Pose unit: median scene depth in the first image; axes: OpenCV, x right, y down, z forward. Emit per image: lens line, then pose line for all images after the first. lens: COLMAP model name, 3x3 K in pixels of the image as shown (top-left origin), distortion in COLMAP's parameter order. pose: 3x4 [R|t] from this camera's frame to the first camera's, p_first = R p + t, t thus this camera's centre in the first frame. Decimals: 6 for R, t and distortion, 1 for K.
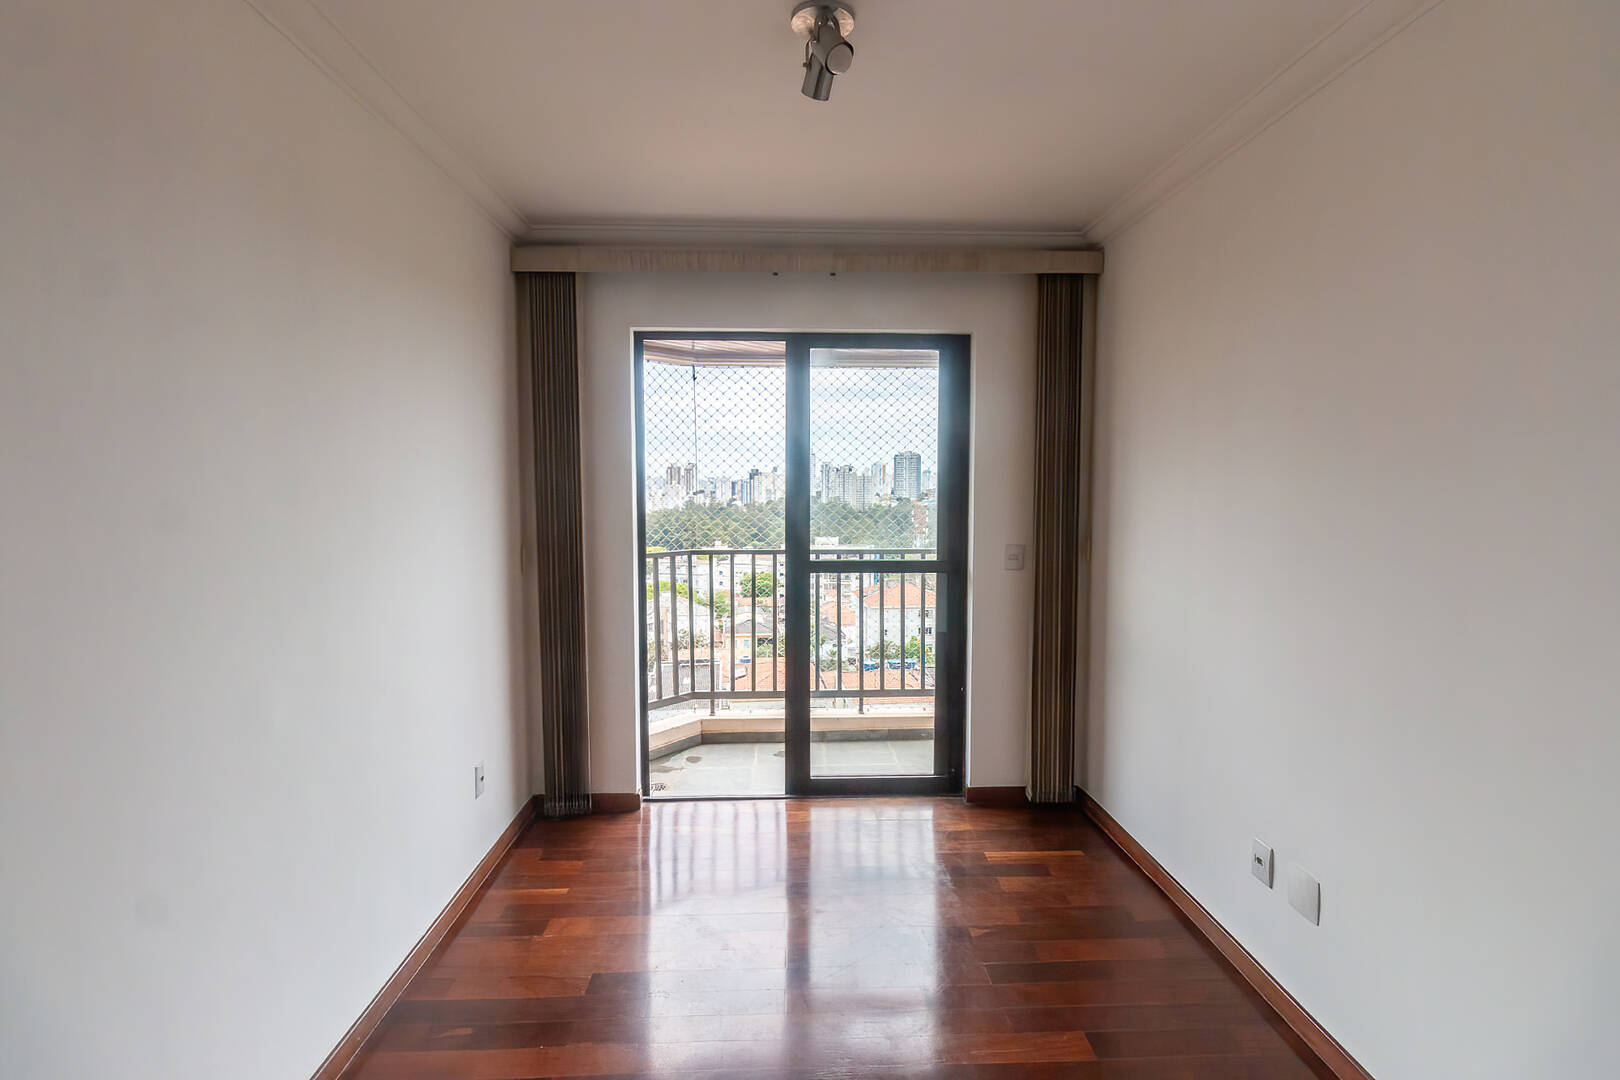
lens RADIAL K [[761.3, 0, 810.6], [0, 761.3, 532.1], [0, 0, 1]] dist [-0.002266, 0.000107]
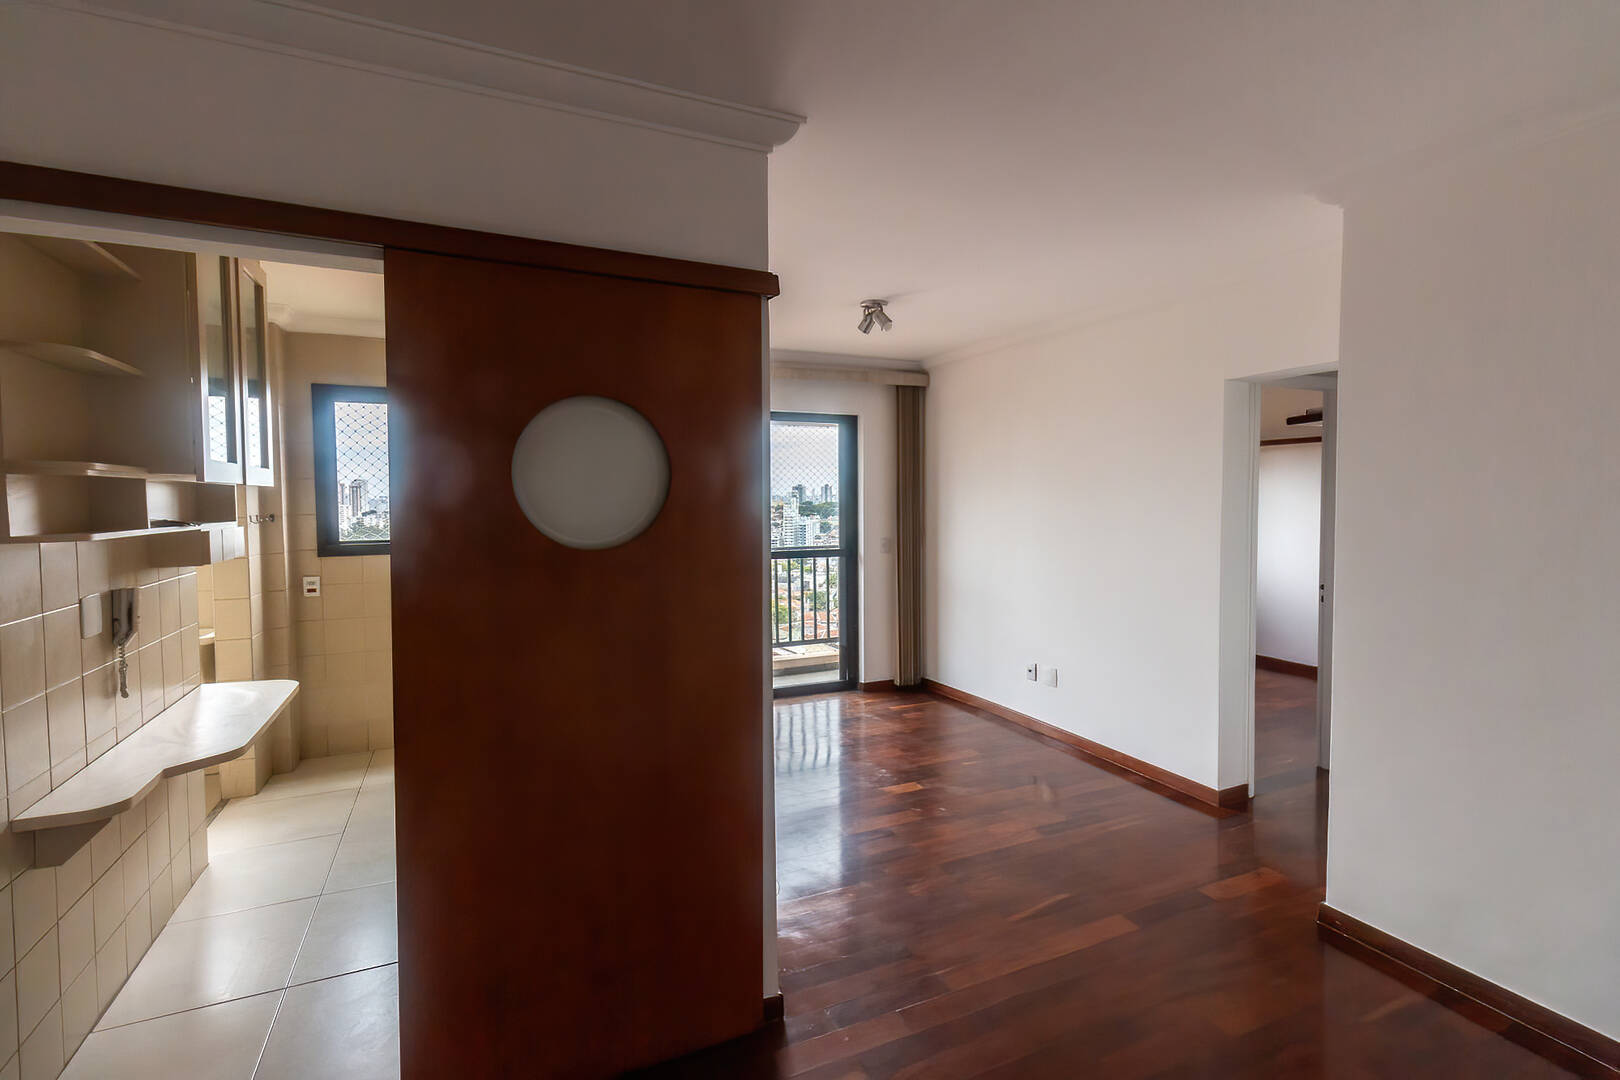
lens RADIAL K [[745.8, 0, 820.5], [0, 745.8, 528.9], [0, 0, 1]] dist [0.002267, -0.000466]
pose [[0.926062, -0.018187, 0.376934, -0.506064], [0.028754, 0.999335, -0.022426, 0.029549], [-0.376275, 0.031607, 0.925969, -0.513445]]
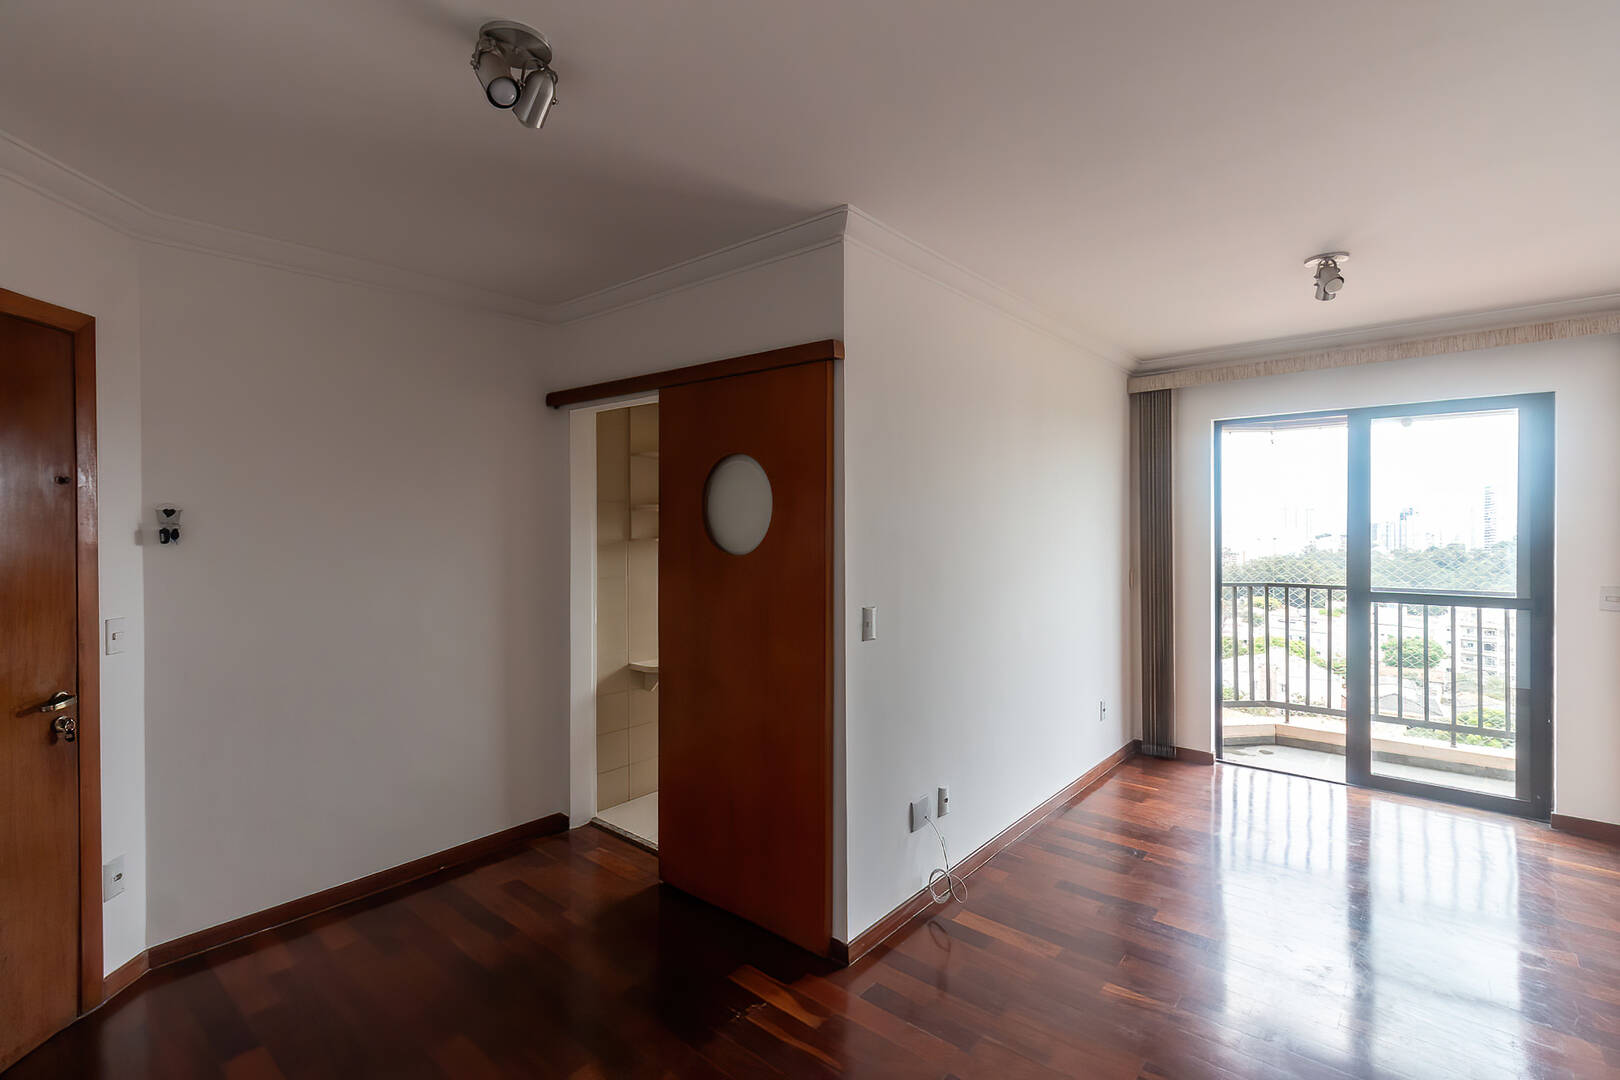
lens RADIAL K [[745.8, 0, 820.5], [0, 745.8, 528.9], [0, 0, 1]] dist [0.002267, -0.000466]
pose [[0.742597, -0.000632, -0.669738, 0.147901], [-0.038985, 0.998263, -0.044168, 0.025673], [0.668603, 0.058909, 0.741283, -0.487207]]
